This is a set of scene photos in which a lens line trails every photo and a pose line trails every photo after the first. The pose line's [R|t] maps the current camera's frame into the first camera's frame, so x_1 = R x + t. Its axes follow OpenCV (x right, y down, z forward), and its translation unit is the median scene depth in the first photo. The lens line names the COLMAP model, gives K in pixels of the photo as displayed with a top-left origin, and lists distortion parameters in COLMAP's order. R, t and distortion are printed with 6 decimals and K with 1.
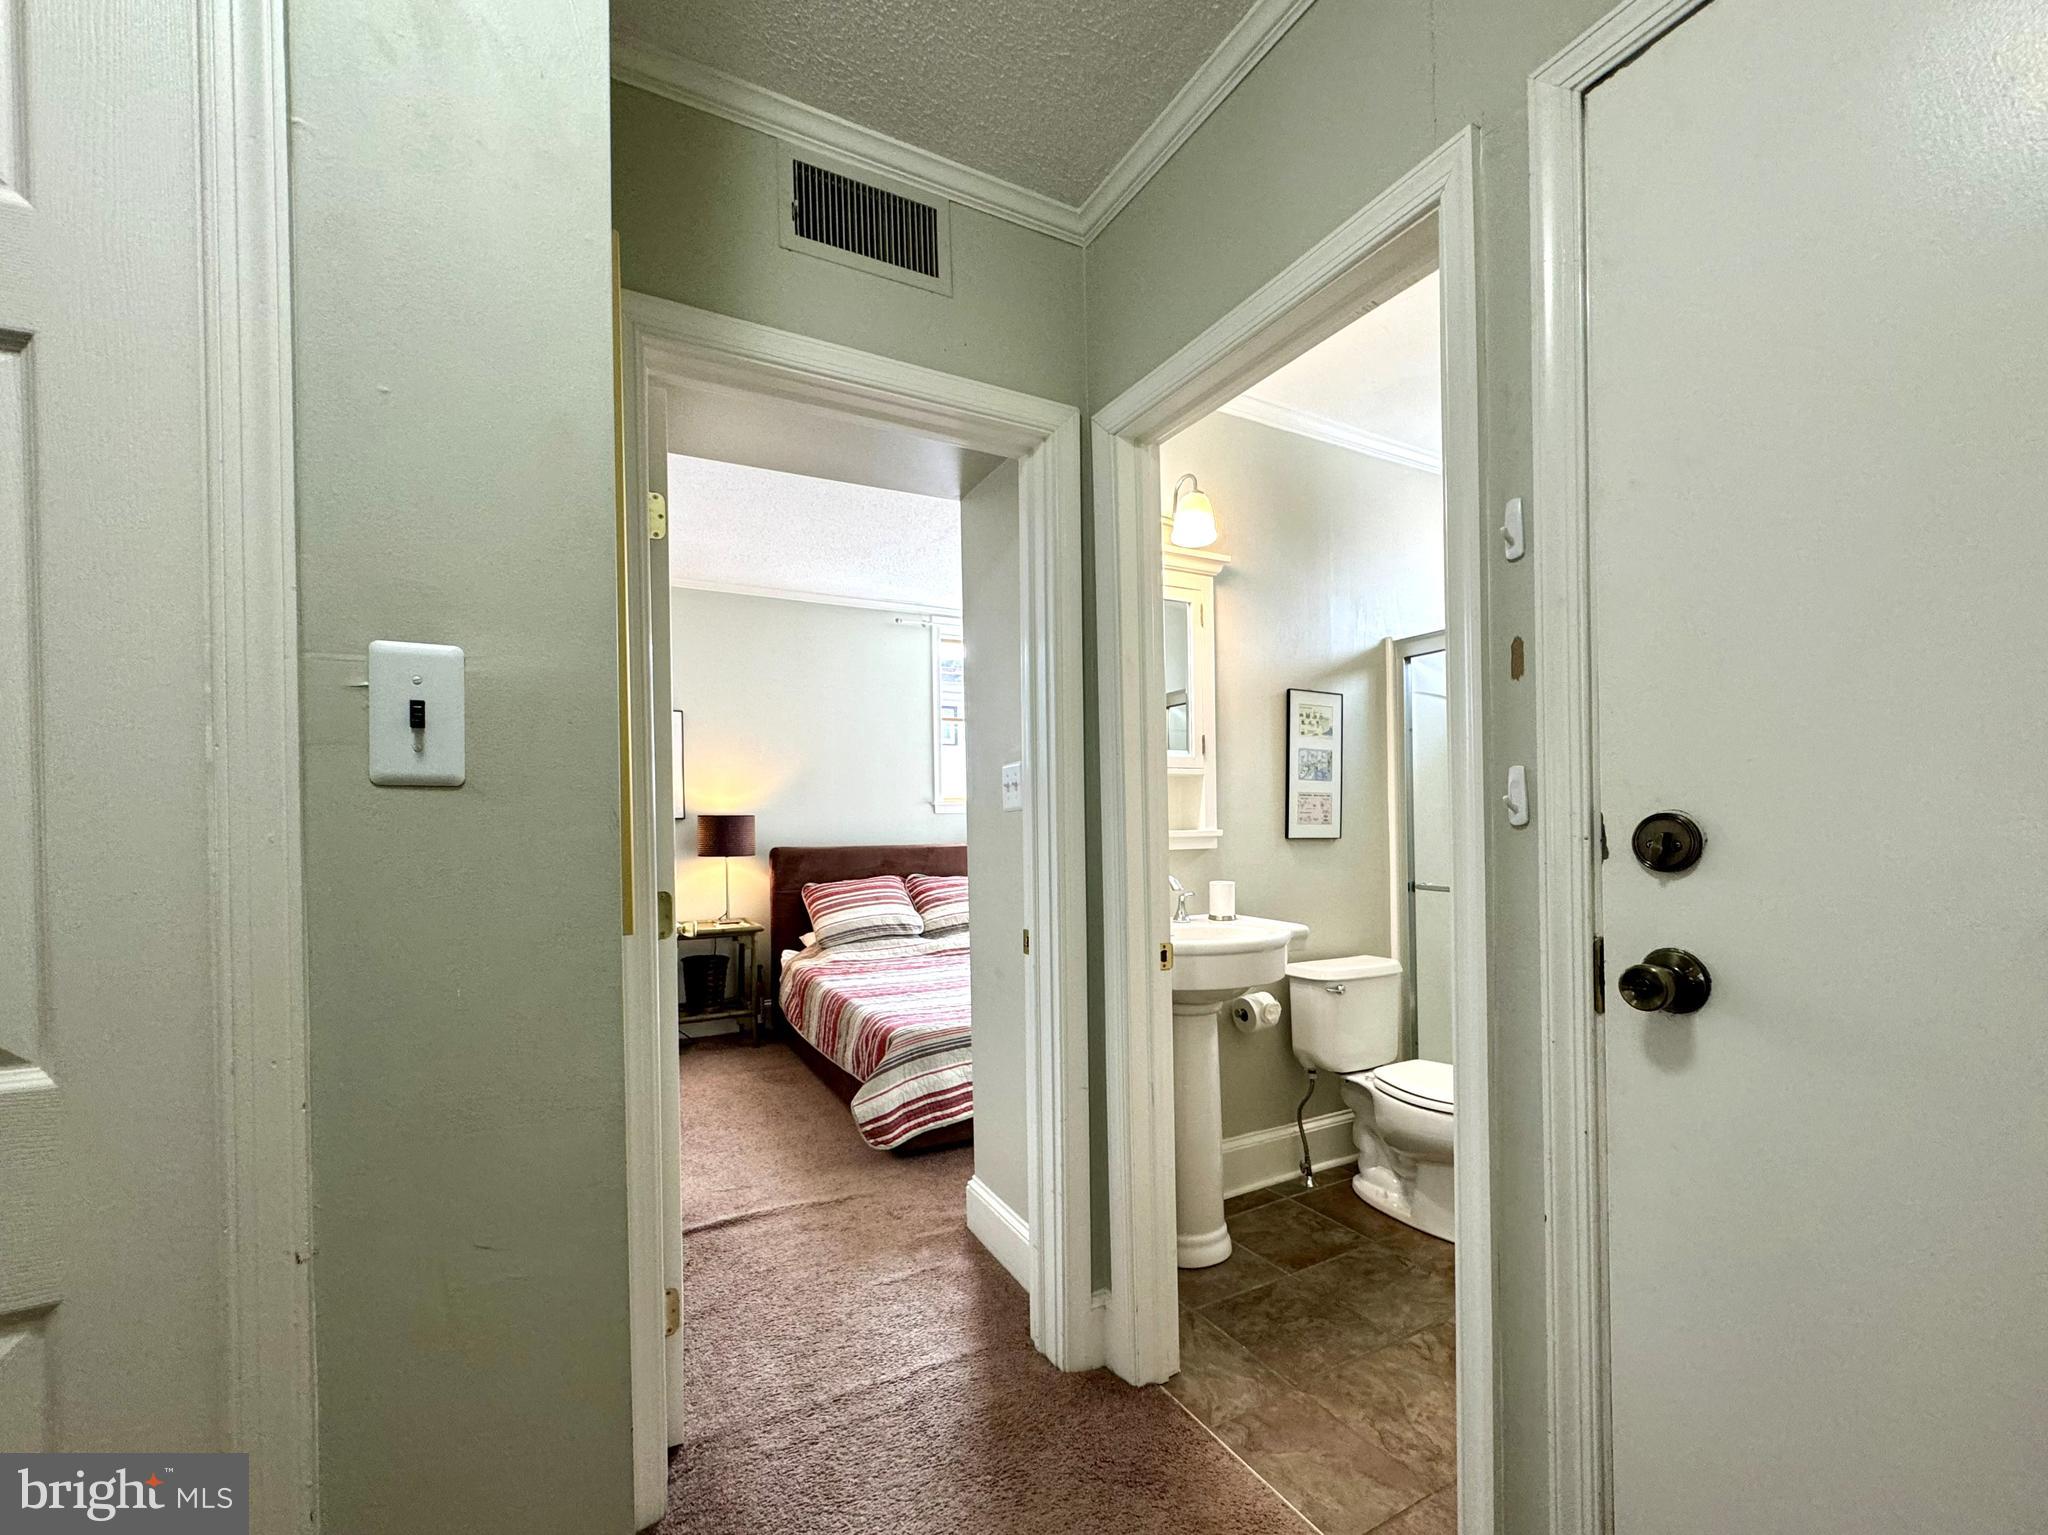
lens RADIAL K [[851.1, 0, 1026.7], [0, 851.1, 818.9], [0, 0, 1]] dist [-0.001025, -0.000248]
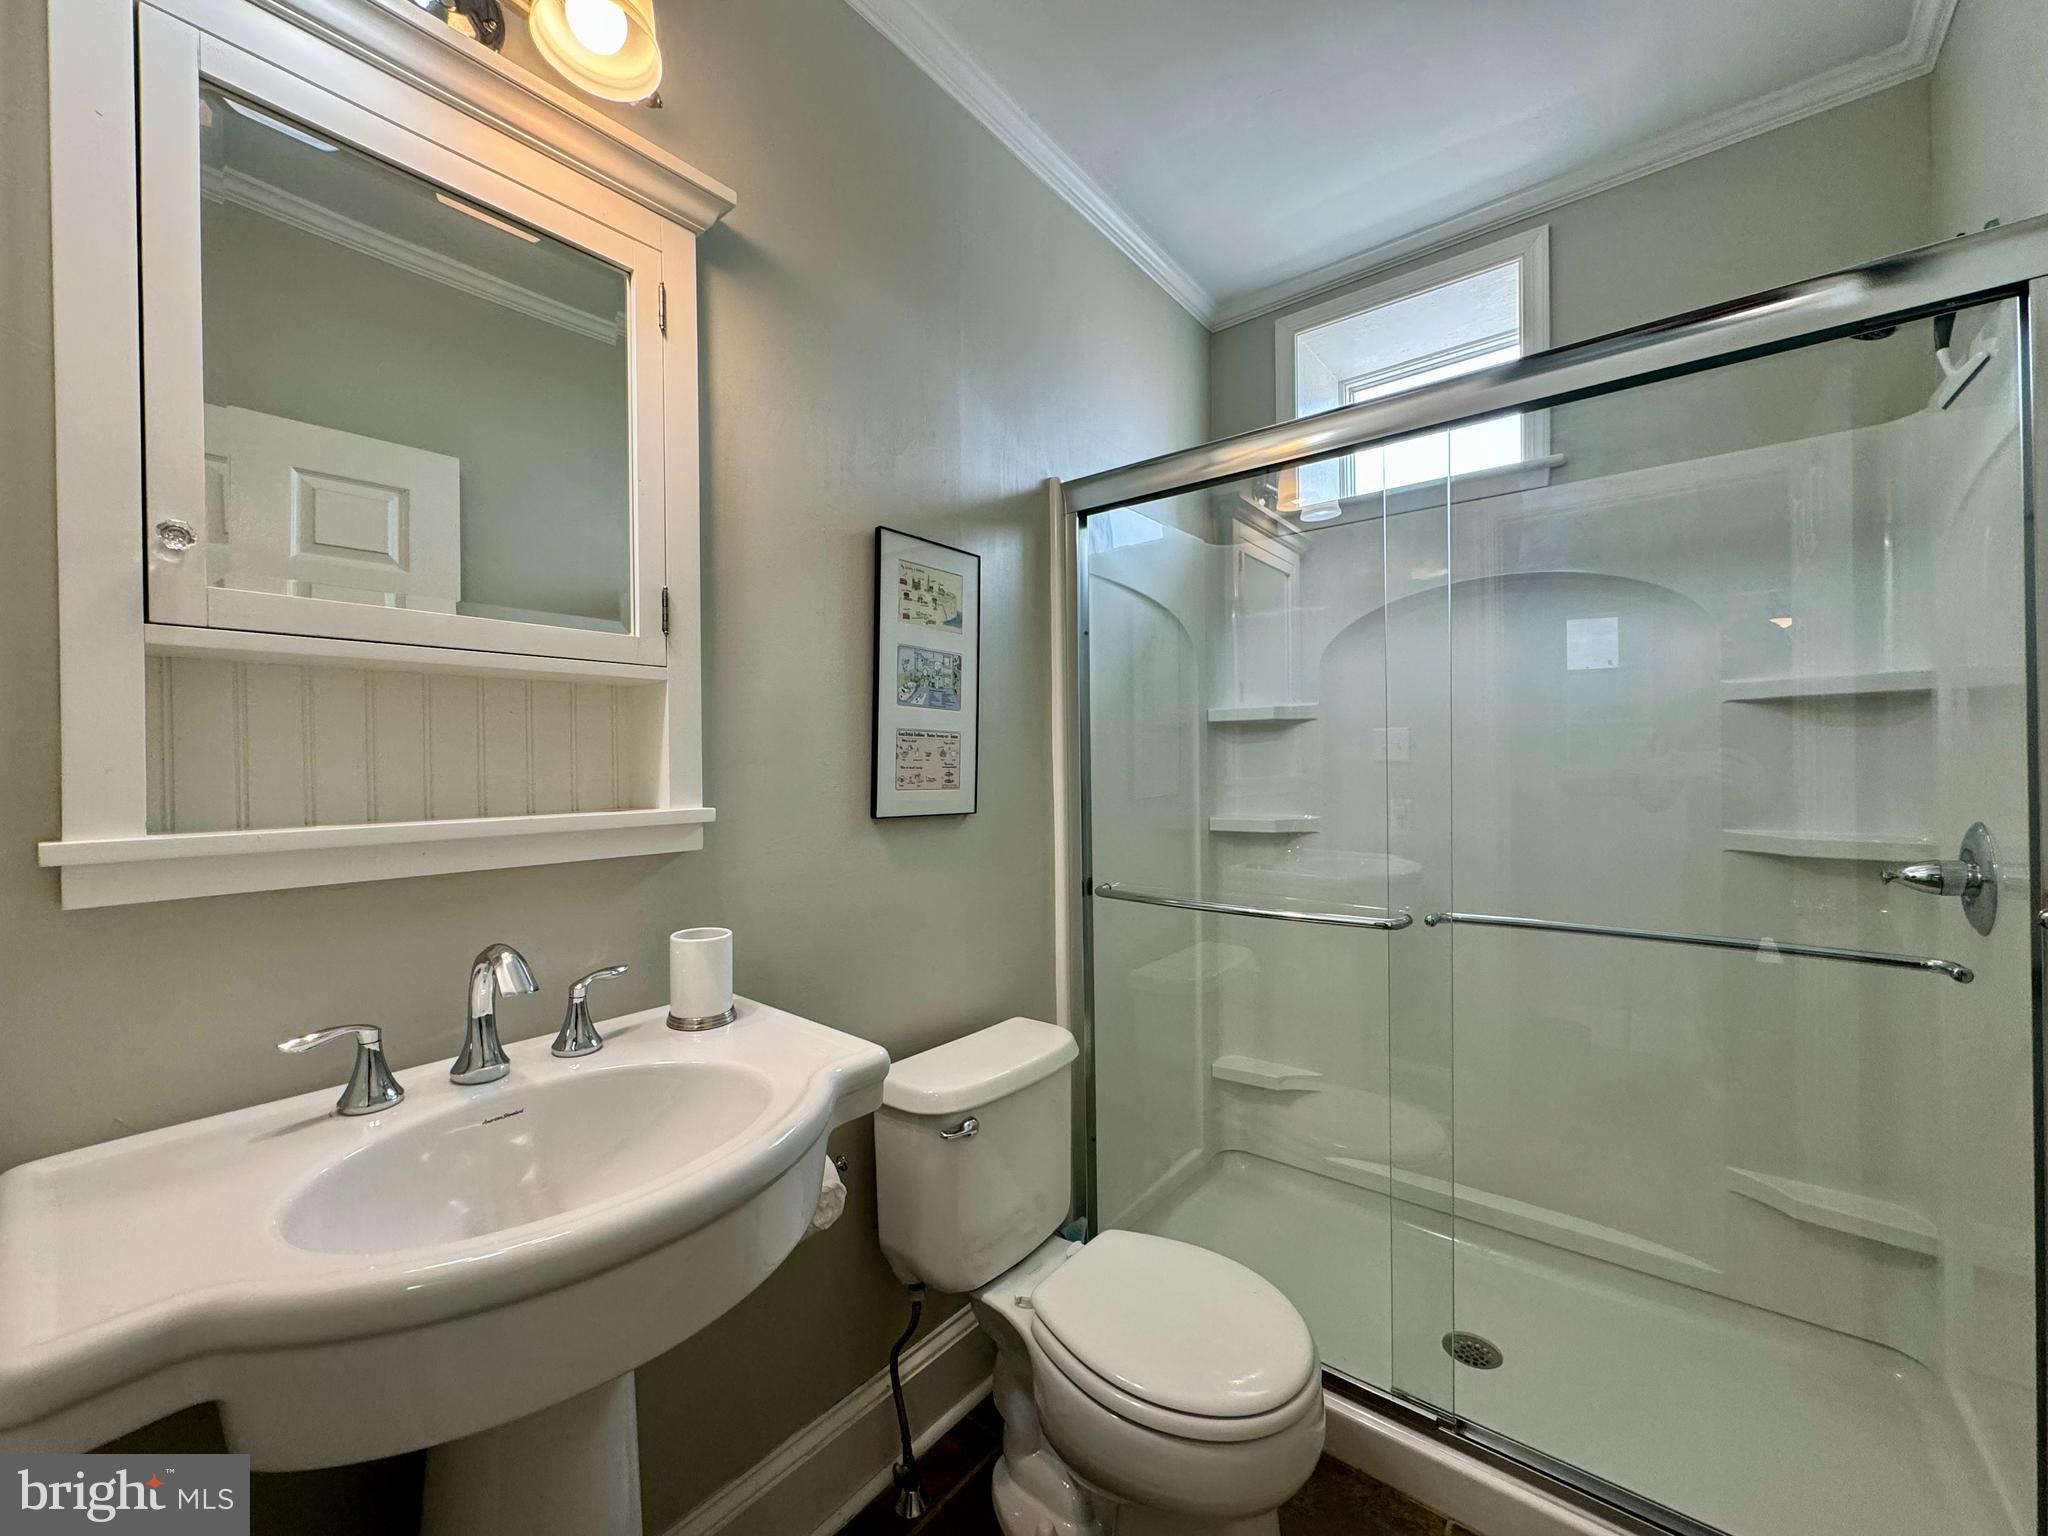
lens RADIAL K [[854.5, 0, 1023.4], [0, 854.5, 765.6], [0, 0, 1]] dist [-0.001834, -0.000394]
pose [[0.928776, 0.004464, 0.370615, 0.195358], [-0.005741, 0.999981, 0.002342, -0.010150], [-0.370597, -0.004303, 0.928784, 0.479542]]
